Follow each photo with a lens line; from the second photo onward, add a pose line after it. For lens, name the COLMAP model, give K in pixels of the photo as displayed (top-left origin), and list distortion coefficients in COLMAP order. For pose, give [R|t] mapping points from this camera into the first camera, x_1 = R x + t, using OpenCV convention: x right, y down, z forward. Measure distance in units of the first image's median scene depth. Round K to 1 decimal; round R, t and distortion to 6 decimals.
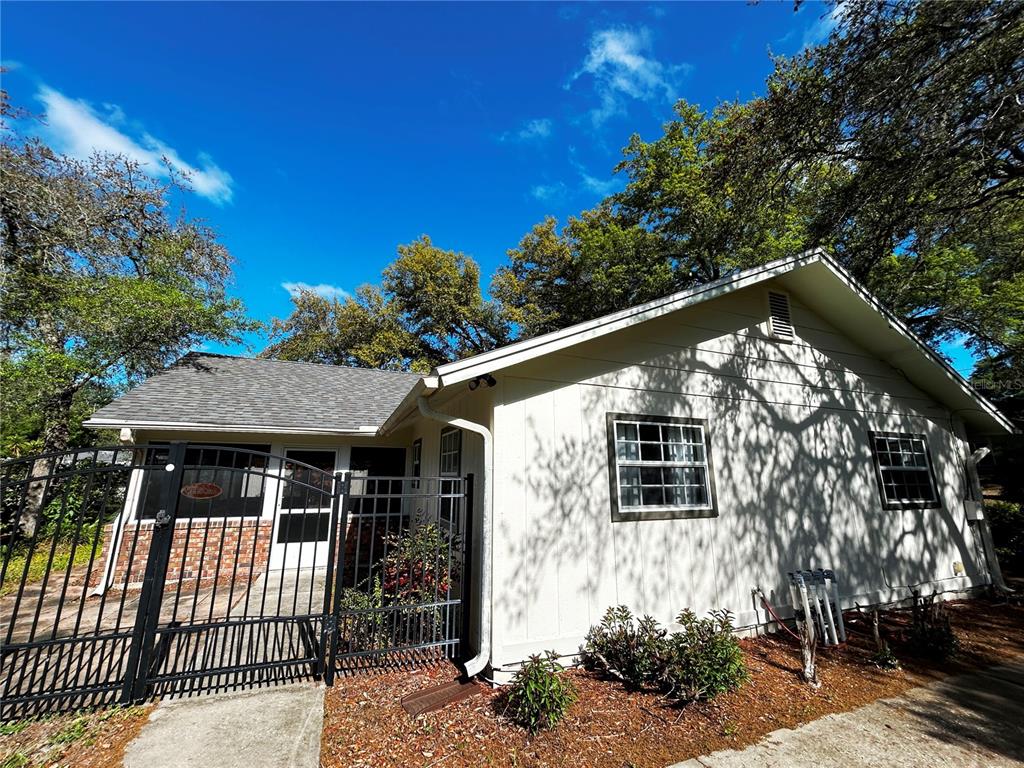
lens RADIAL K [[408.8, 0, 508.4], [0, 408.8, 383.4], [0, 0, 1]] dist [-0.002755, 0.001265]
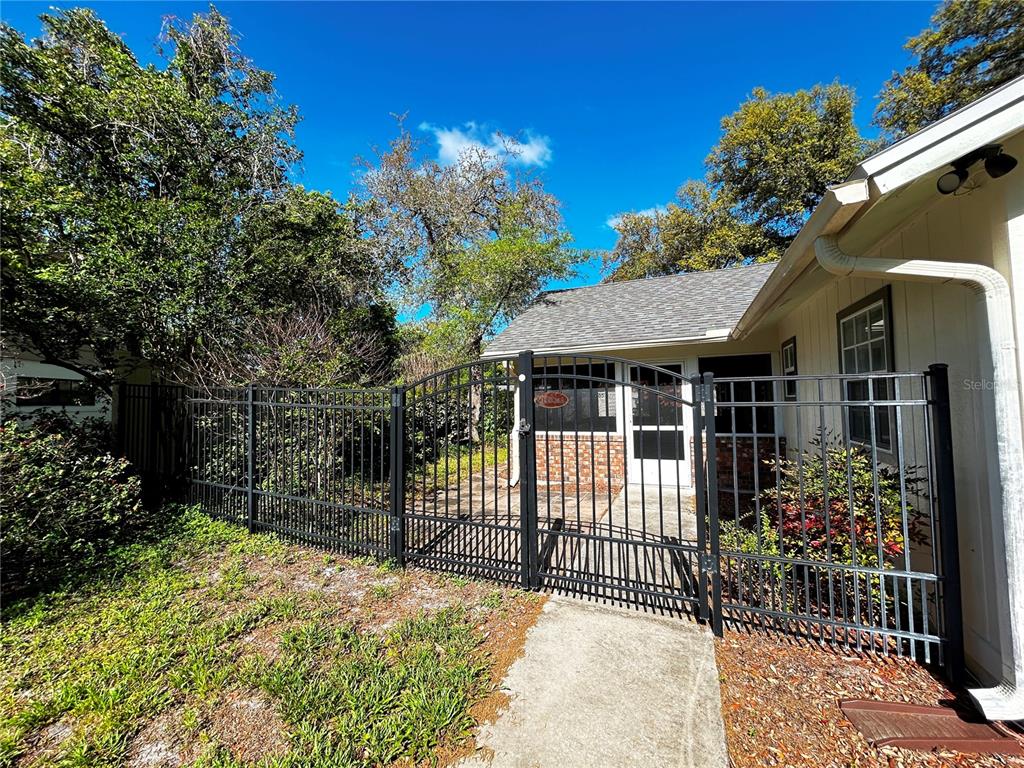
lens RADIAL K [[408.8, 0, 511.8], [0, 408.8, 386.8], [0, 0, 1]] dist [-0.002755, 0.001265]
pose [[0.709811, -0.047242, -0.702806, -0.111826], [0.179519, 0.976934, 0.115639, 0.081895], [0.681132, -0.208249, 0.701920, 0.211955]]
